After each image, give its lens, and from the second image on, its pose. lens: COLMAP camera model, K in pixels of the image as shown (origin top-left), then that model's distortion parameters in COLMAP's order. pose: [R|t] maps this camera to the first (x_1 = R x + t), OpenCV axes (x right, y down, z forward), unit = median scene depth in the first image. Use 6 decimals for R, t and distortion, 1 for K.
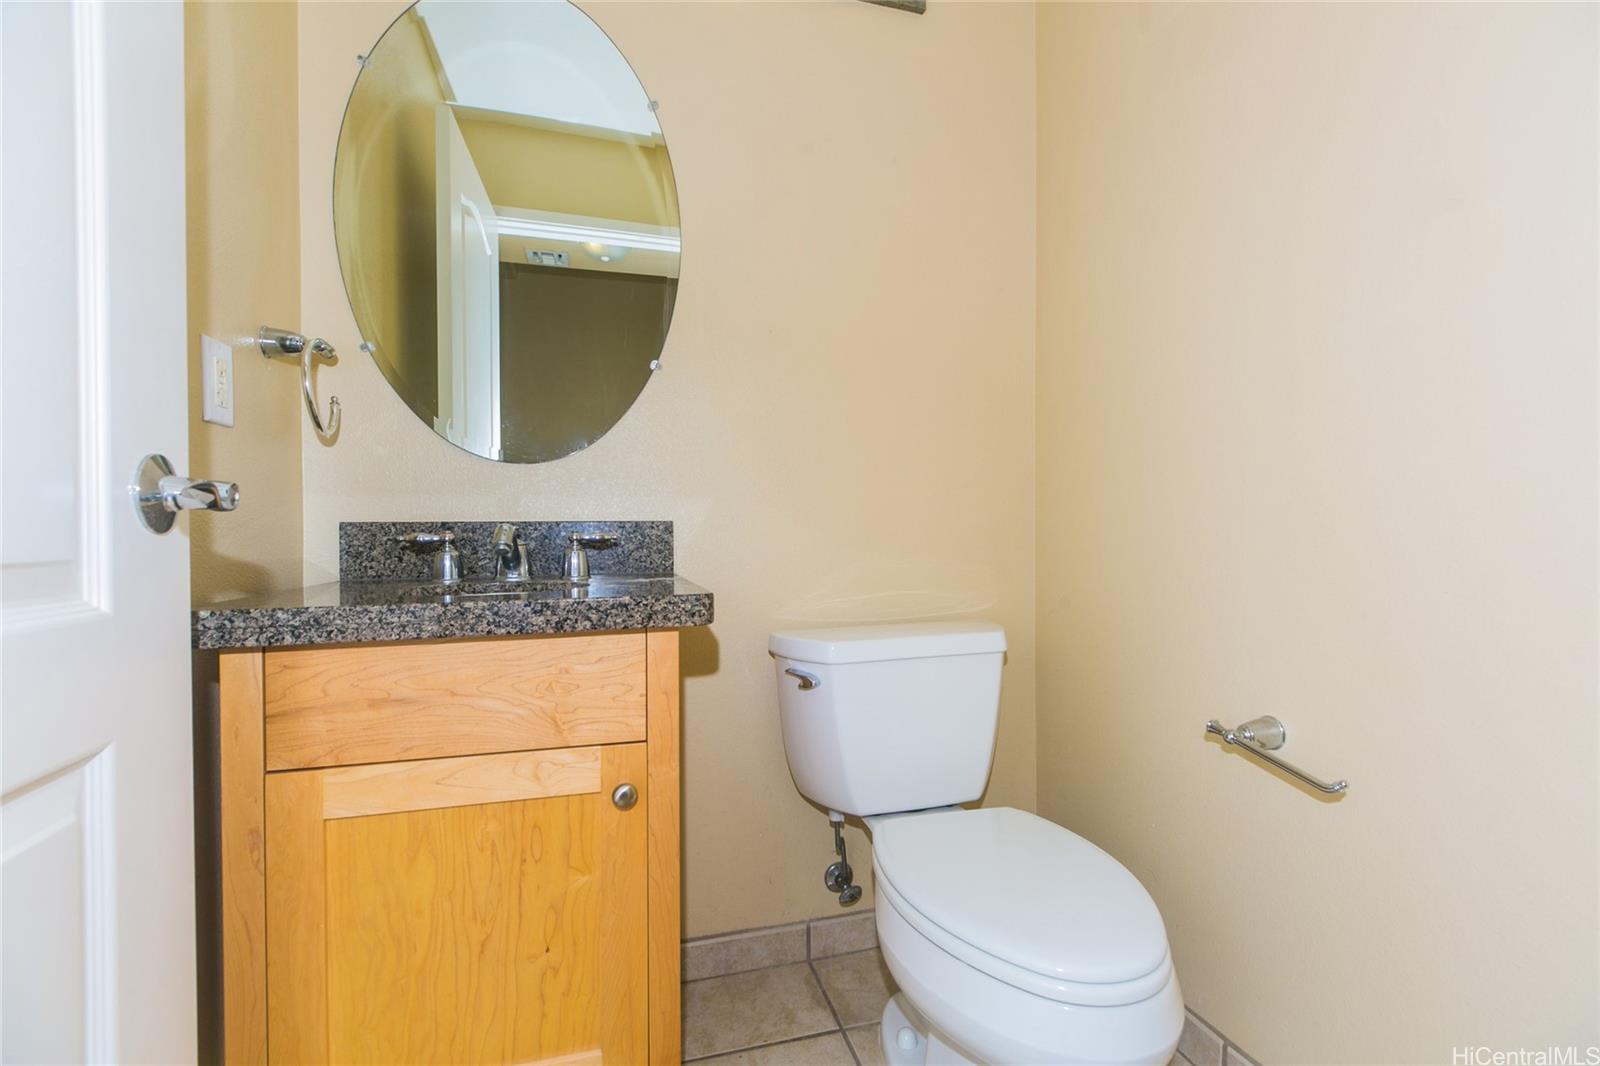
lens RADIAL K [[727.8, 0, 800.0], [0, 727.8, 547.1], [0, 0, 1]] dist [0.019928, -0.000576]
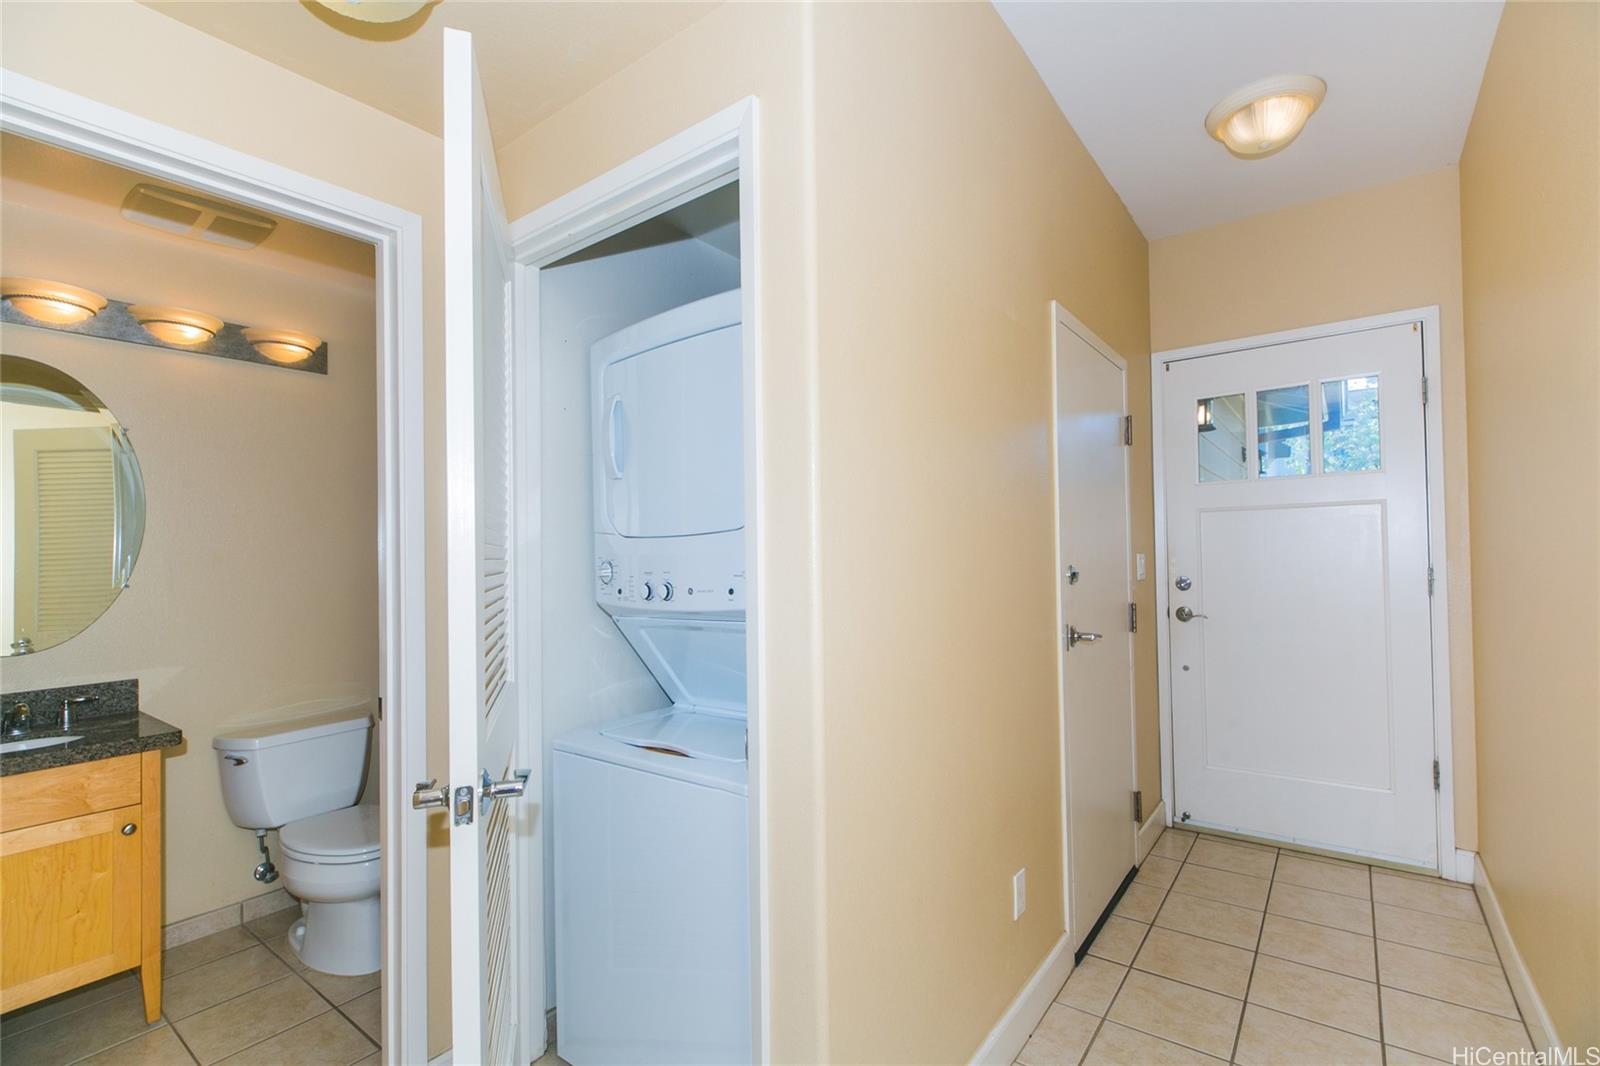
lens RADIAL K [[727.8, 0, 800.0], [0, 727.8, 547.1], [0, 0, 1]] dist [0.019928, -0.000576]
pose [[0.803923, -0.003010, 0.594725, 0.044570], [0.028890, 0.999004, -0.033997, -0.281449], [-0.594031, 0.044513, 0.803210, -1.521586]]
